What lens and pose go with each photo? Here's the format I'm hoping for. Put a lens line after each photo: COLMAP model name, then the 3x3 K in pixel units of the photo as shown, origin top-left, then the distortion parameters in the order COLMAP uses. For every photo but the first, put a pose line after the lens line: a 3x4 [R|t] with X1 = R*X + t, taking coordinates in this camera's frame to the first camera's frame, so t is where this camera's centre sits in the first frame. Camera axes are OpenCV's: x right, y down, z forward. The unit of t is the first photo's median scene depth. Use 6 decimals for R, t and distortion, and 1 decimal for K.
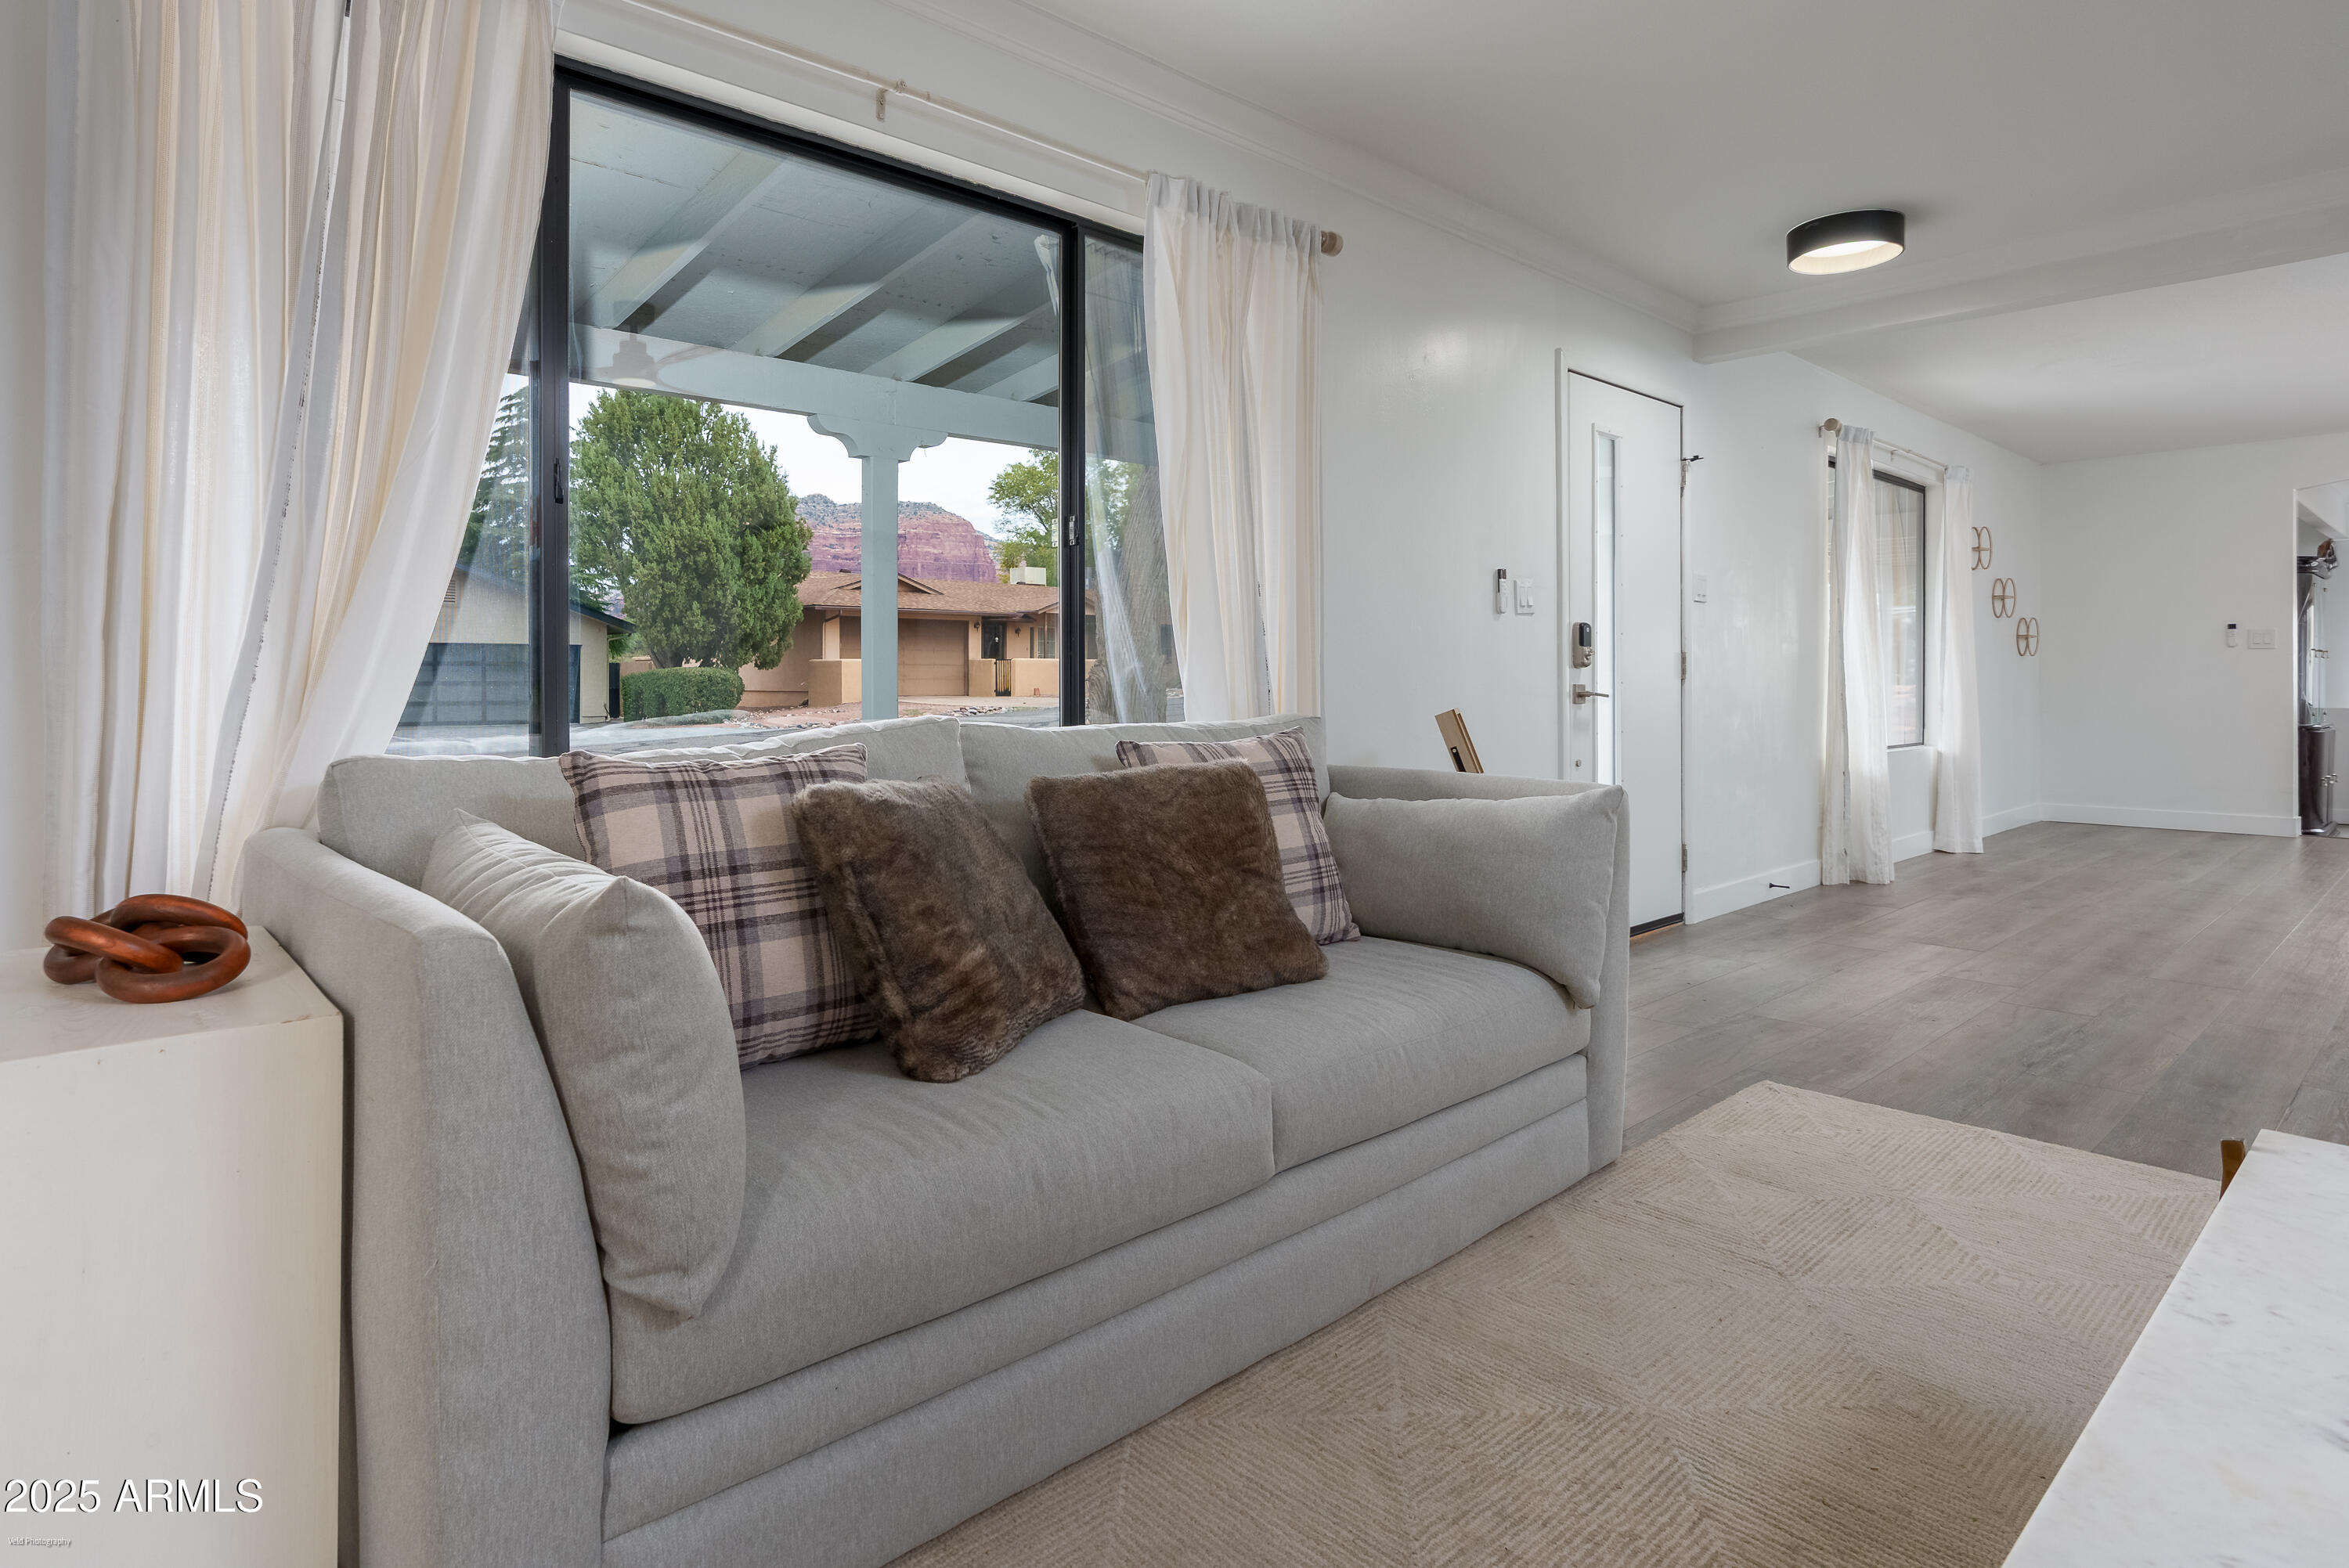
lens RADIAL K [[1272.2, 0, 1077.6], [0, 1272.2, 681.4], [0, 0, 1]] dist [0.003829, 0.001228]
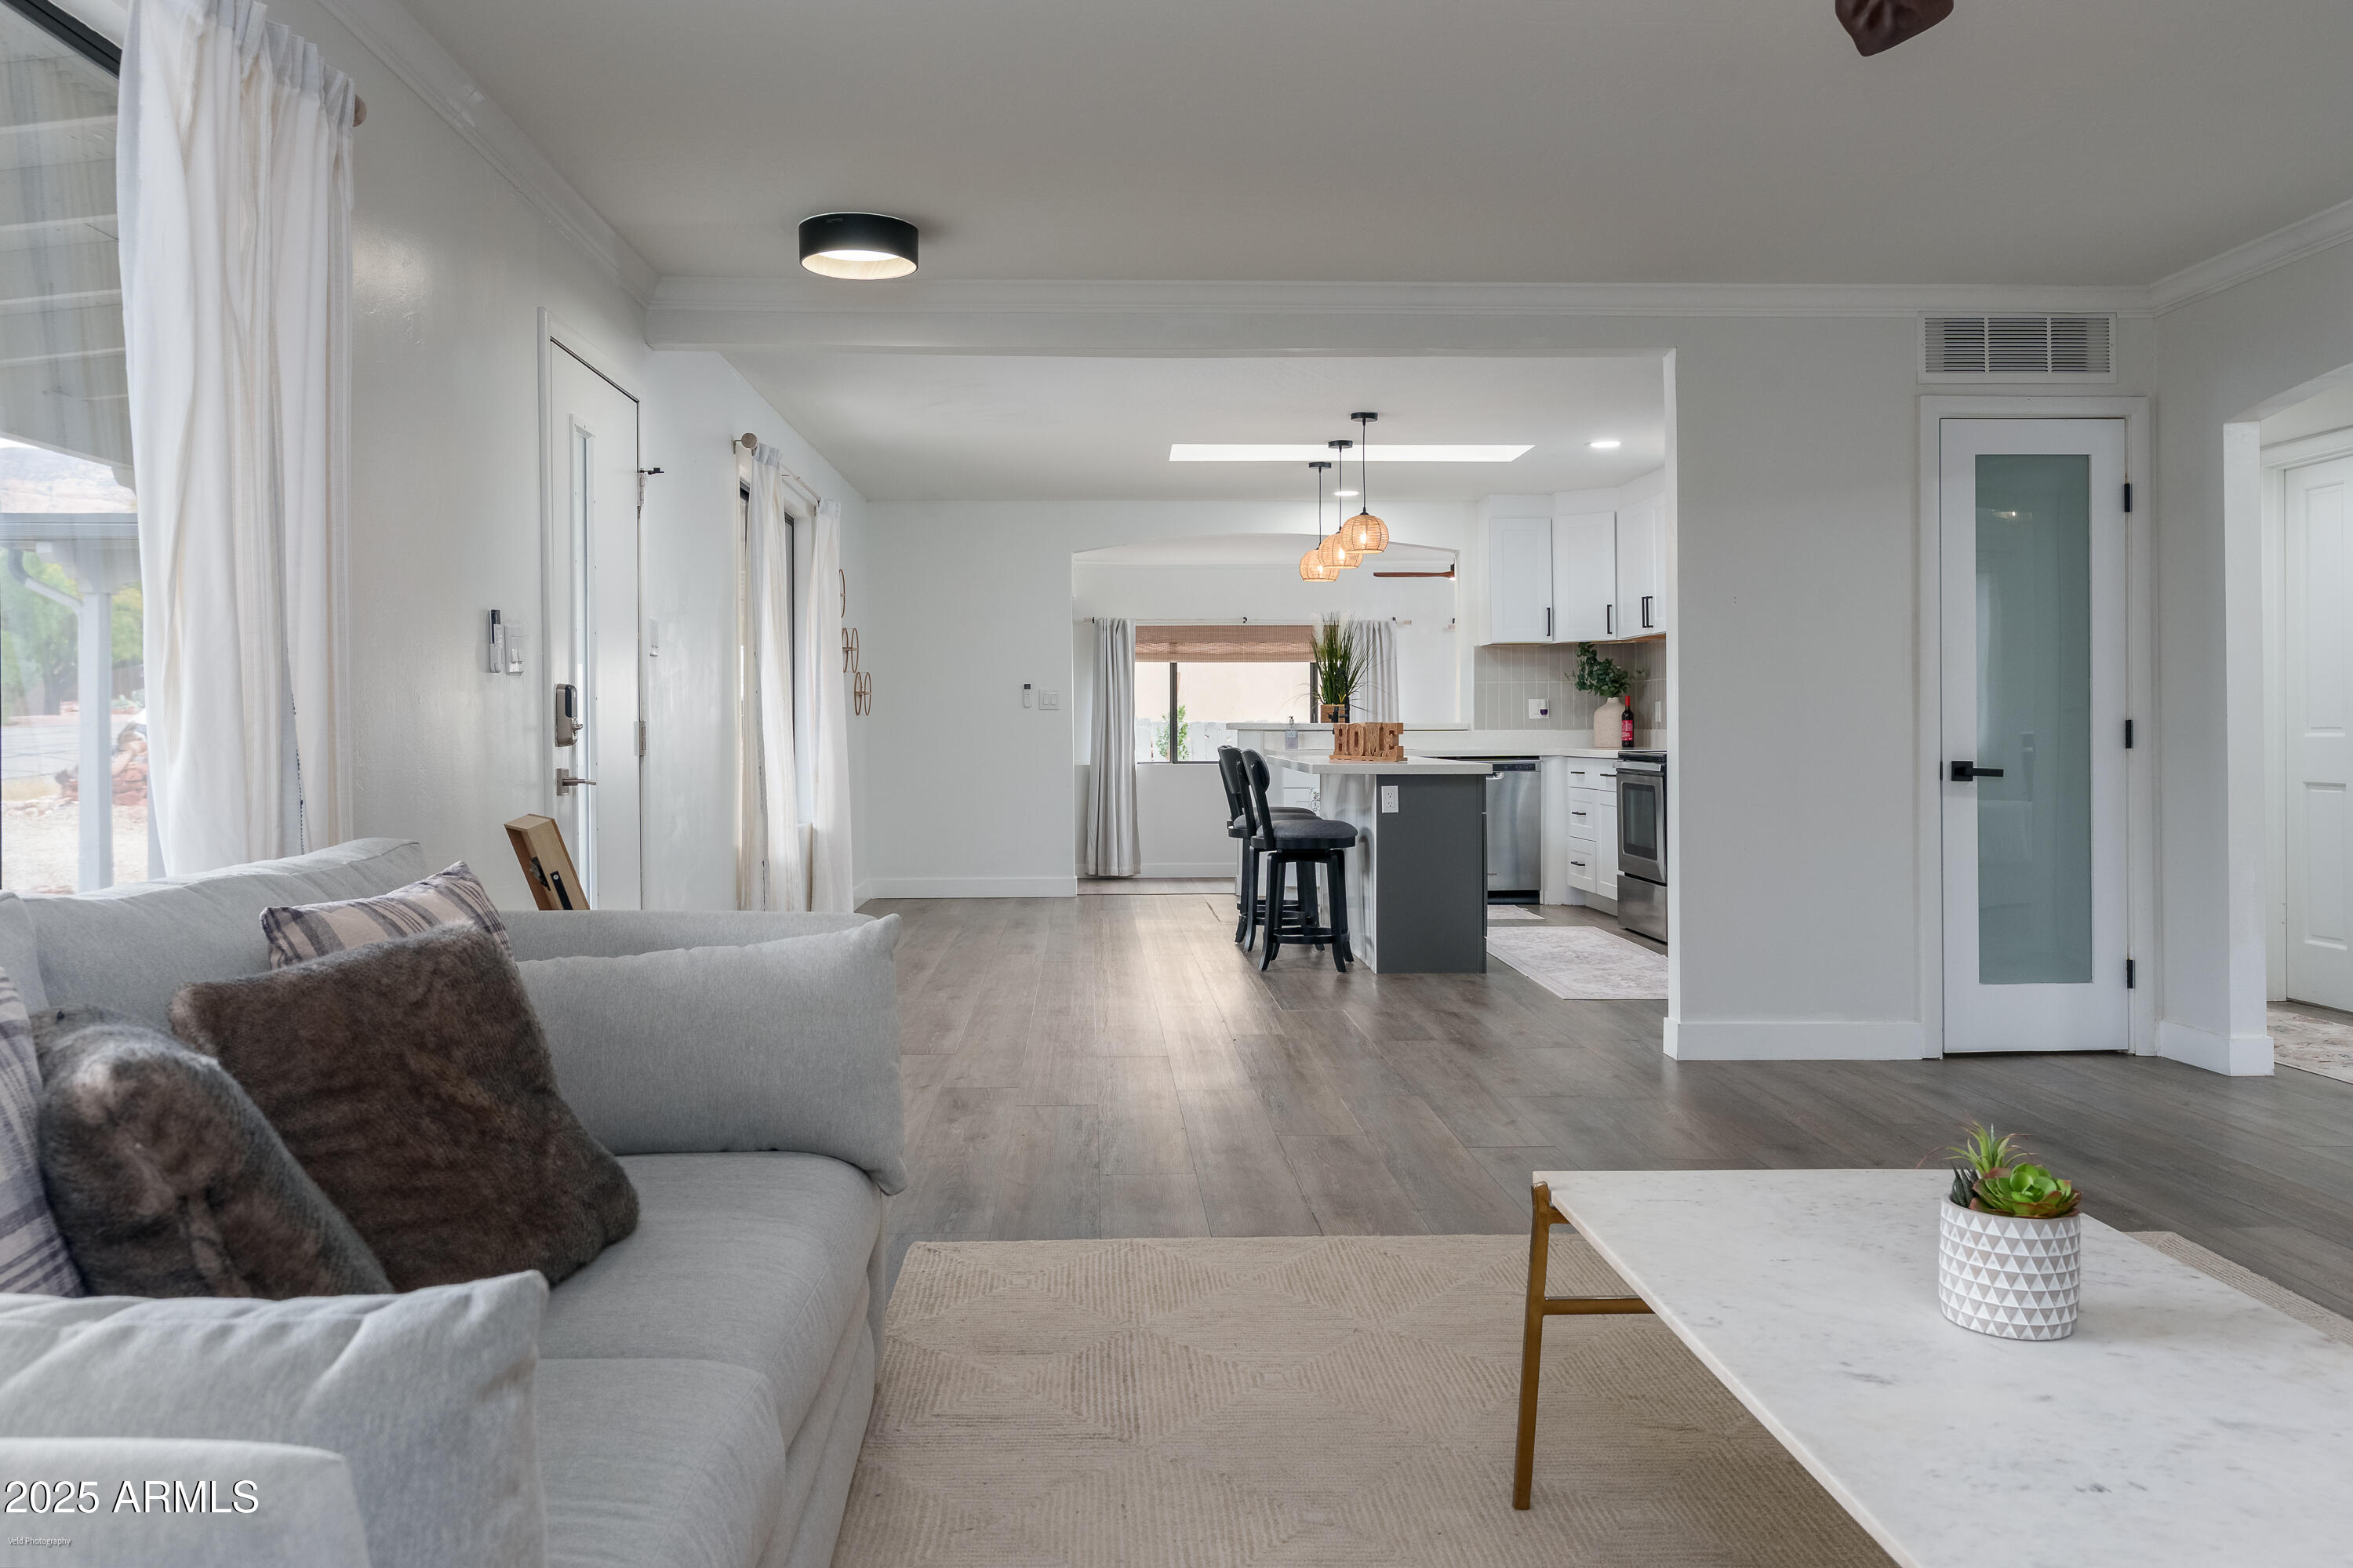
lens RADIAL K [[1811.7, 0, 1146.9], [0, 1811.7, 732.3], [0, 0, 1]] dist [-0.002240, 0.001507]
pose [[0.634126, -0.004576, 0.773216, -0.291311], [0.003680, 0.999989, 0.002901, -0.029681], [-0.773221, 0.001006, 0.634136, 0.111267]]
